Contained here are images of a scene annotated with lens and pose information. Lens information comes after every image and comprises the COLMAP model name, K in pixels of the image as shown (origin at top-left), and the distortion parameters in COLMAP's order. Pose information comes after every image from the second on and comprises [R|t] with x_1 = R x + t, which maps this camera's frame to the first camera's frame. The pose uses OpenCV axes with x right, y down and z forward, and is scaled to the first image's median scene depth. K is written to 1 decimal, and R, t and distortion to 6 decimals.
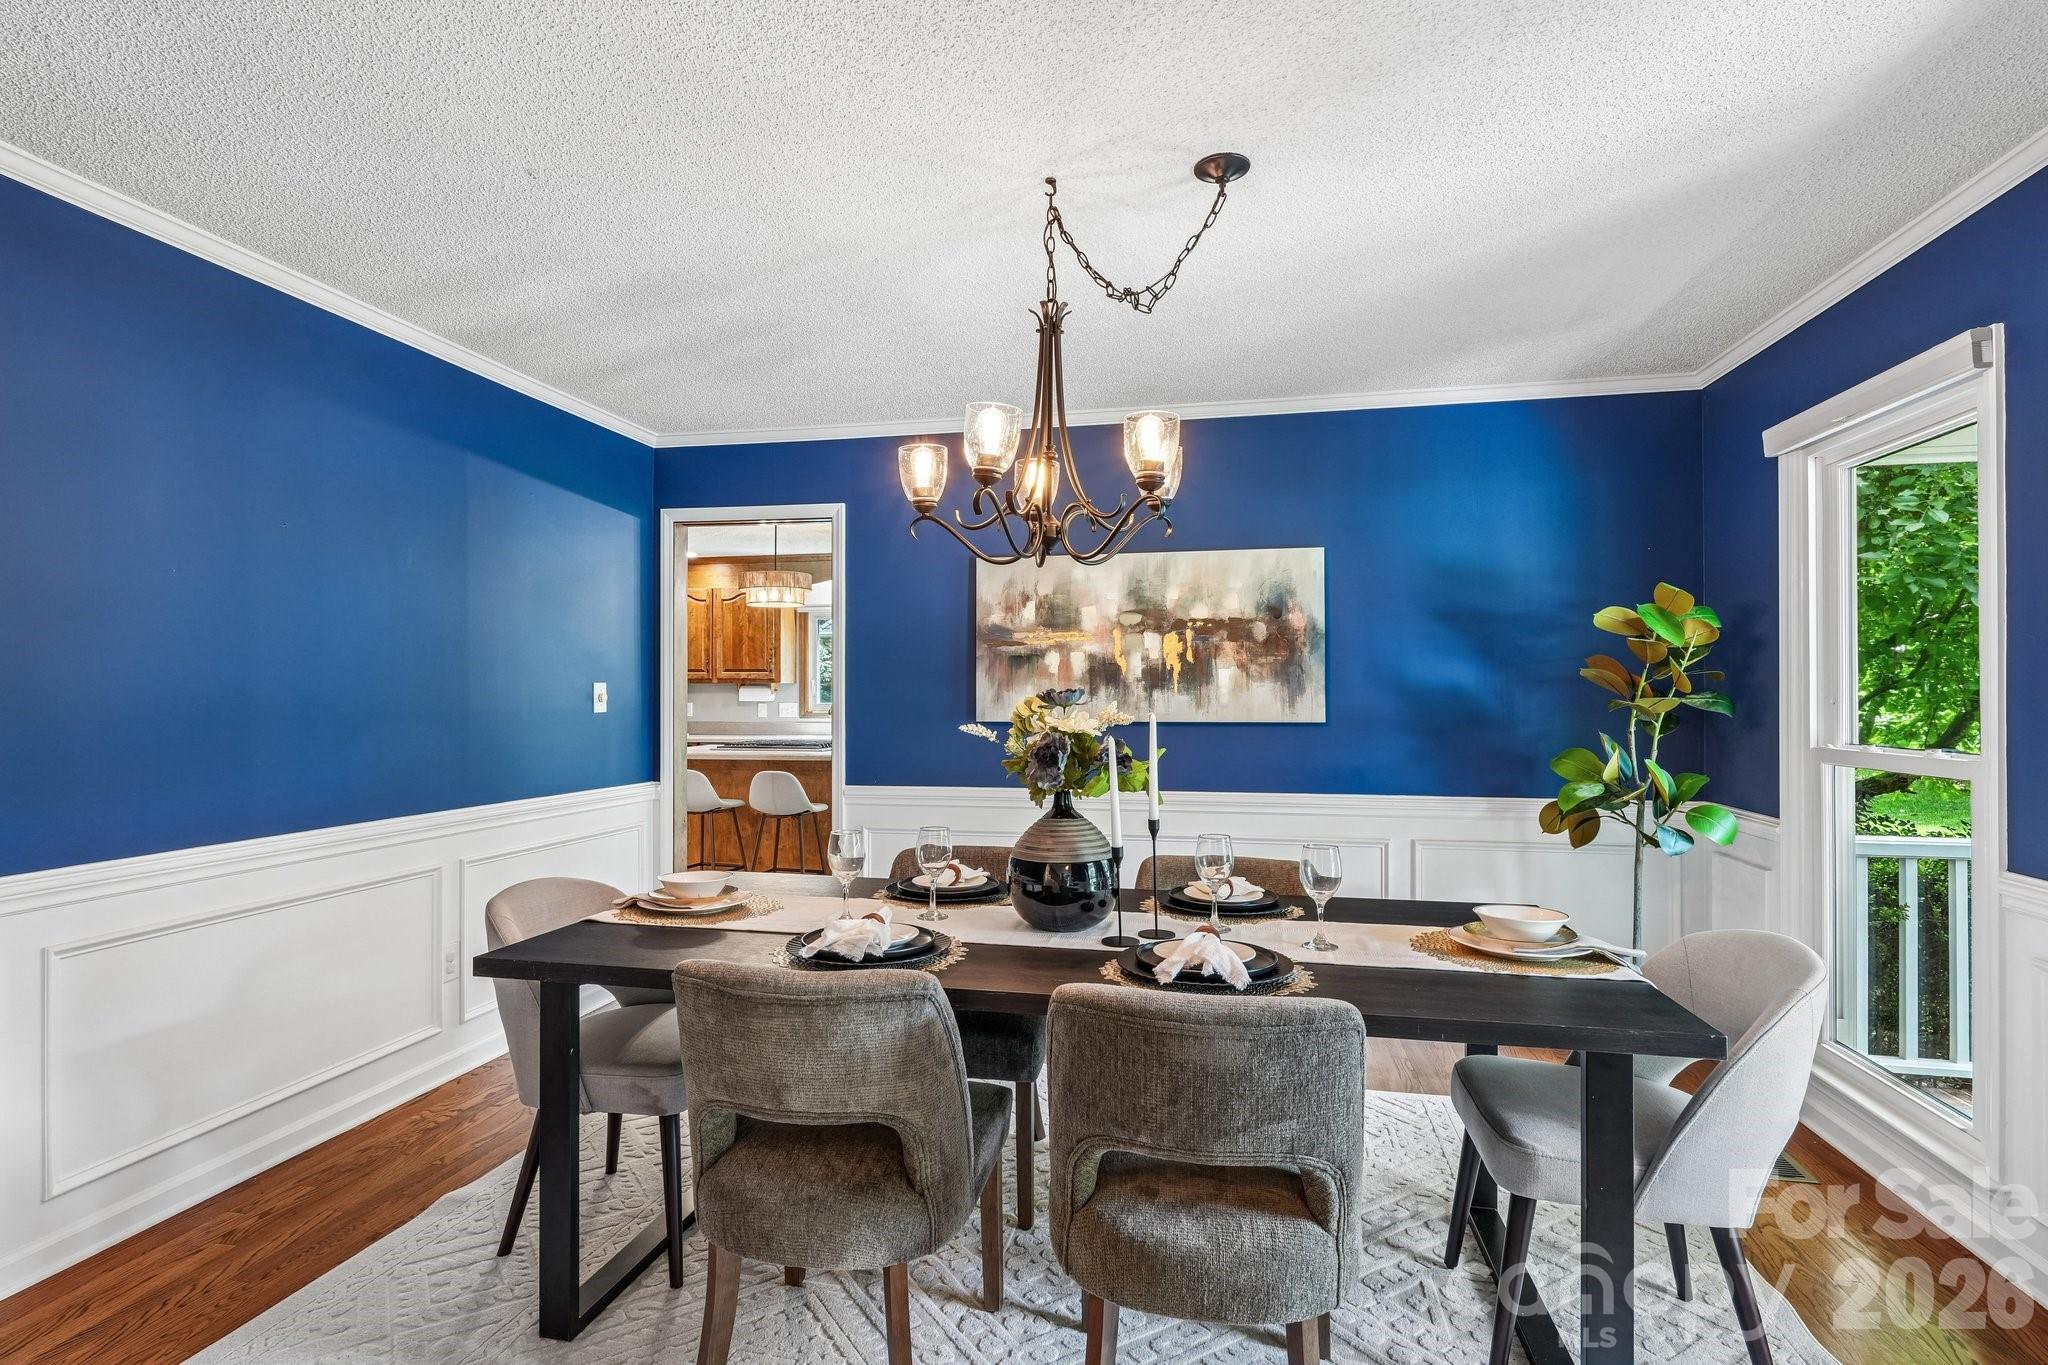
lens RADIAL K [[1021.3, 0, 1020.8], [0, 1021.3, 679.7], [0, 0, 1]] dist [-0.000344, 0.000097]
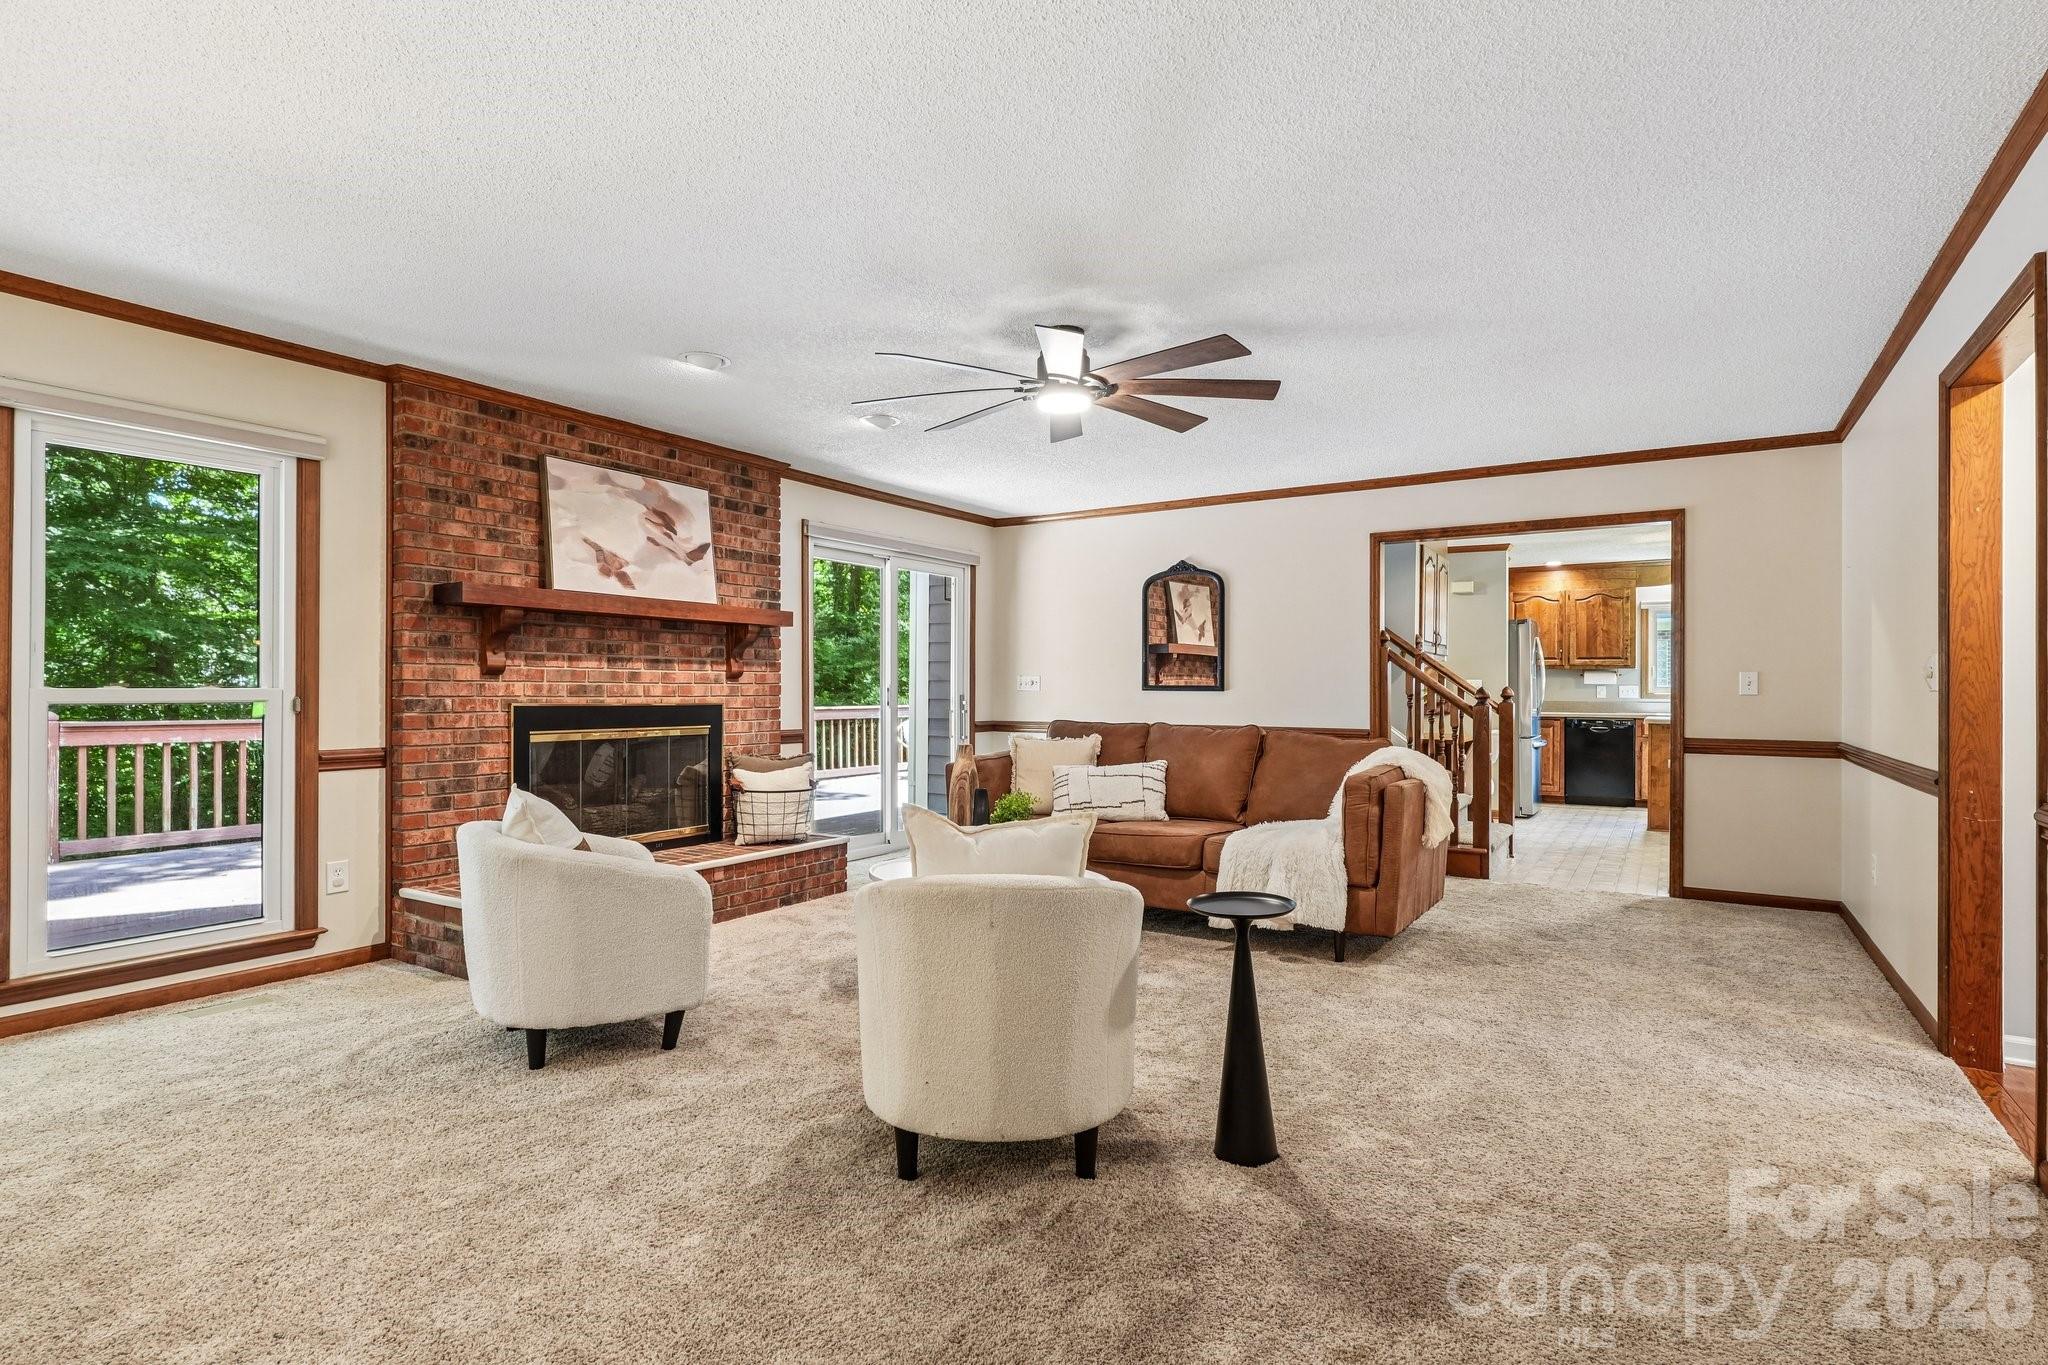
lens RADIAL K [[1021.3, 0, 1021.4], [0, 1021.3, 685.6], [0, 0, 1]] dist [-0.000344, 0.000097]
pose [[0.938820, 0.004523, -0.344378, -0.491072], [-0.004442, 0.999990, 0.001025, 0.025003], [0.344379, 0.000567, 0.938831, -0.362149]]
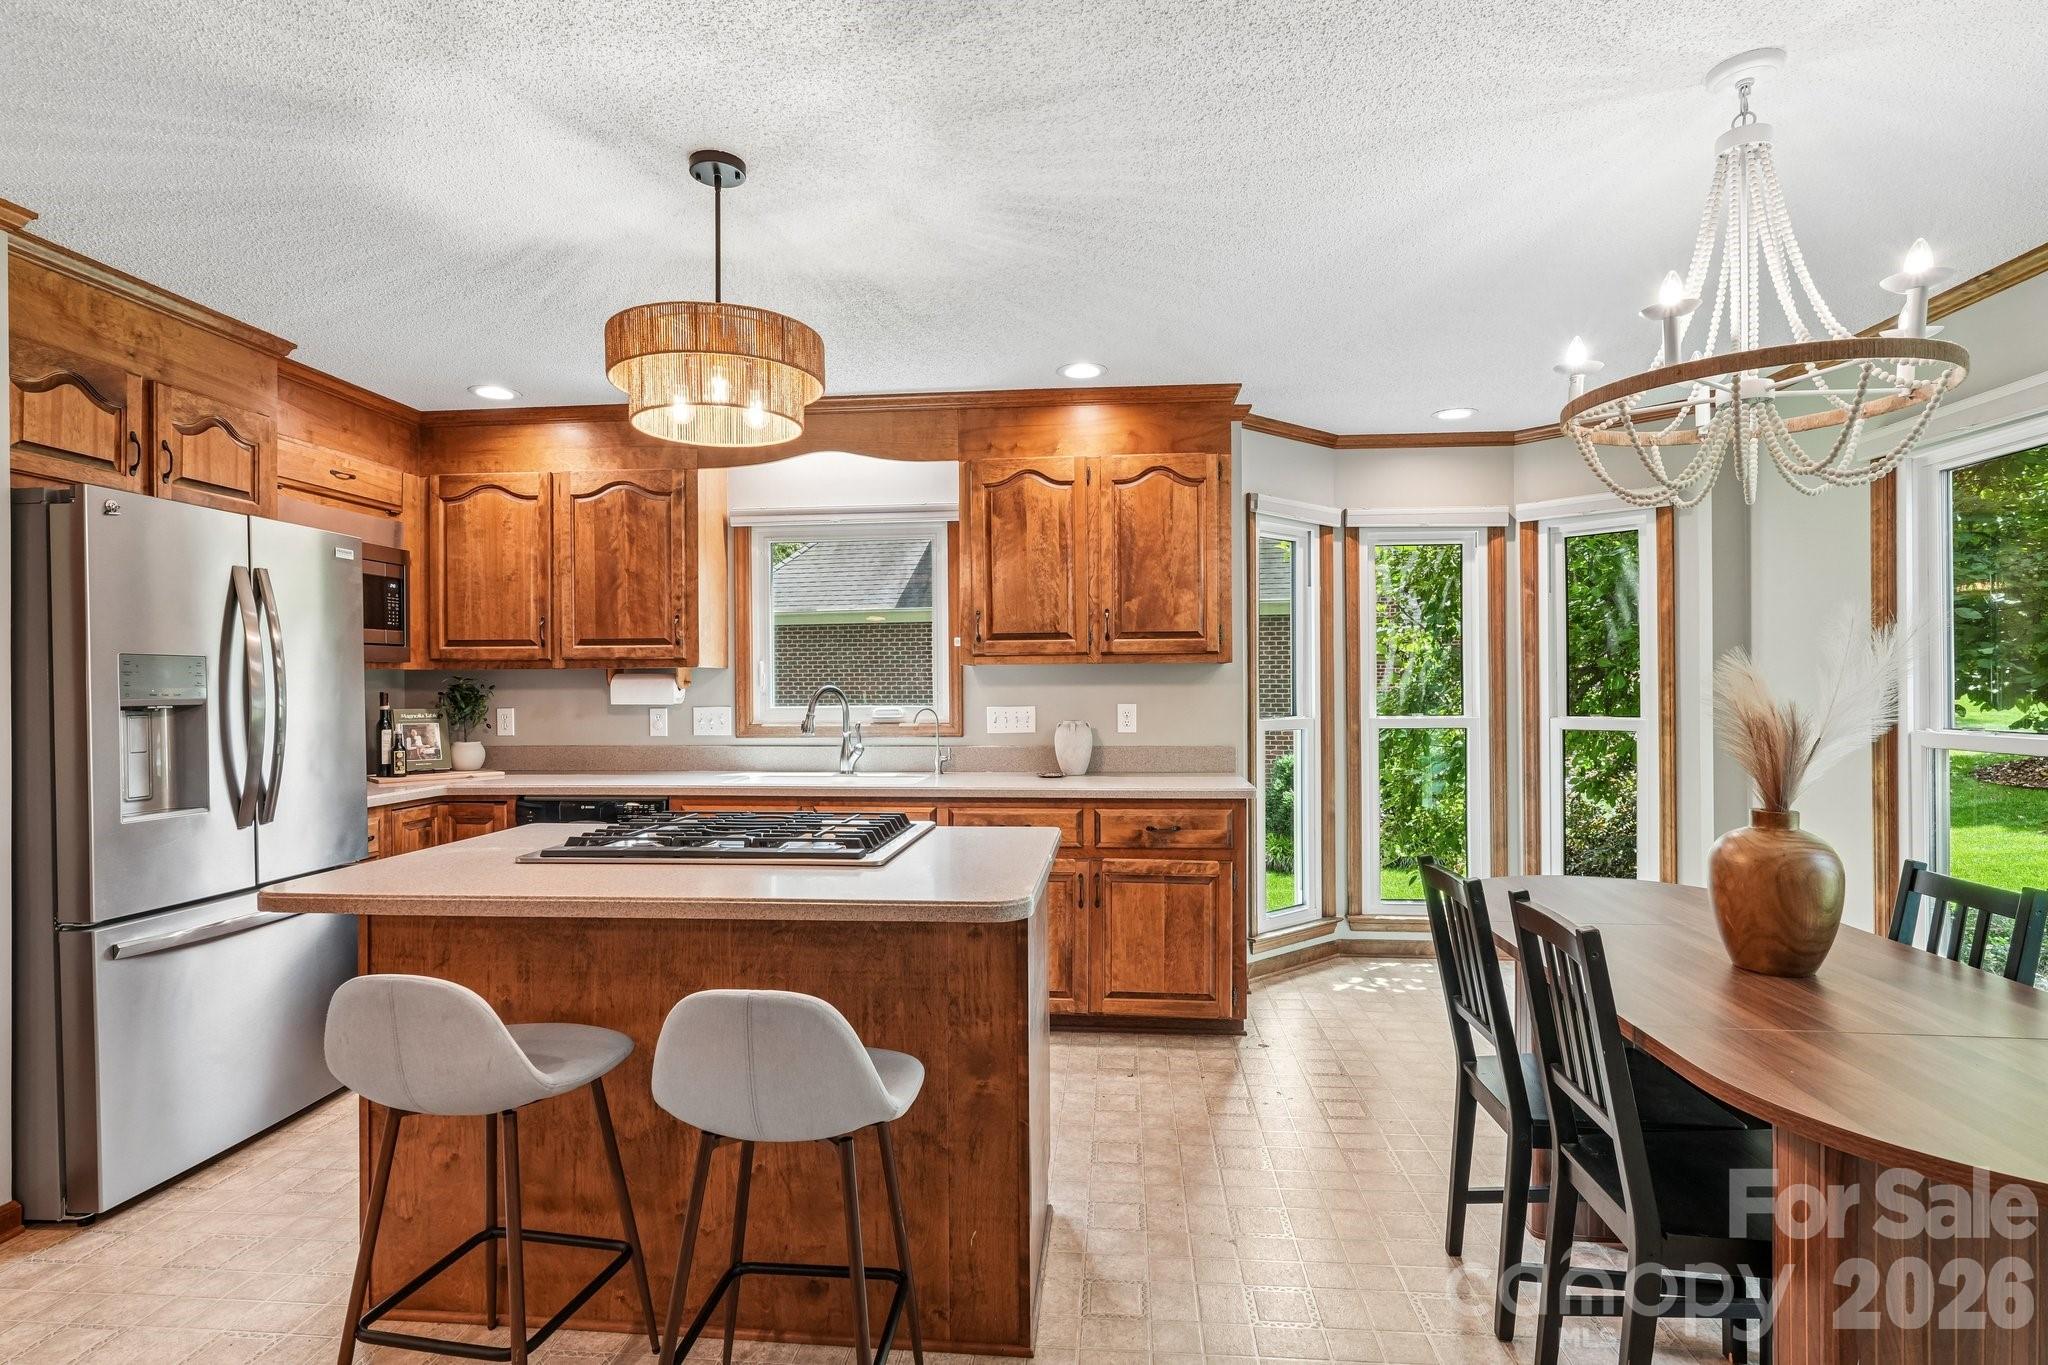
lens RADIAL K [[1021.3, 0, 1032.0], [0, 1021.3, 681.6], [0, 0, 1]] dist [-0.000344, 0.000097]
pose [[0.992203, -0.007757, 0.124390, -0.136014], [0.008000, 0.999967, -0.001460, 0.012247], [-0.124375, 0.002444, 0.992232, 0.488432]]
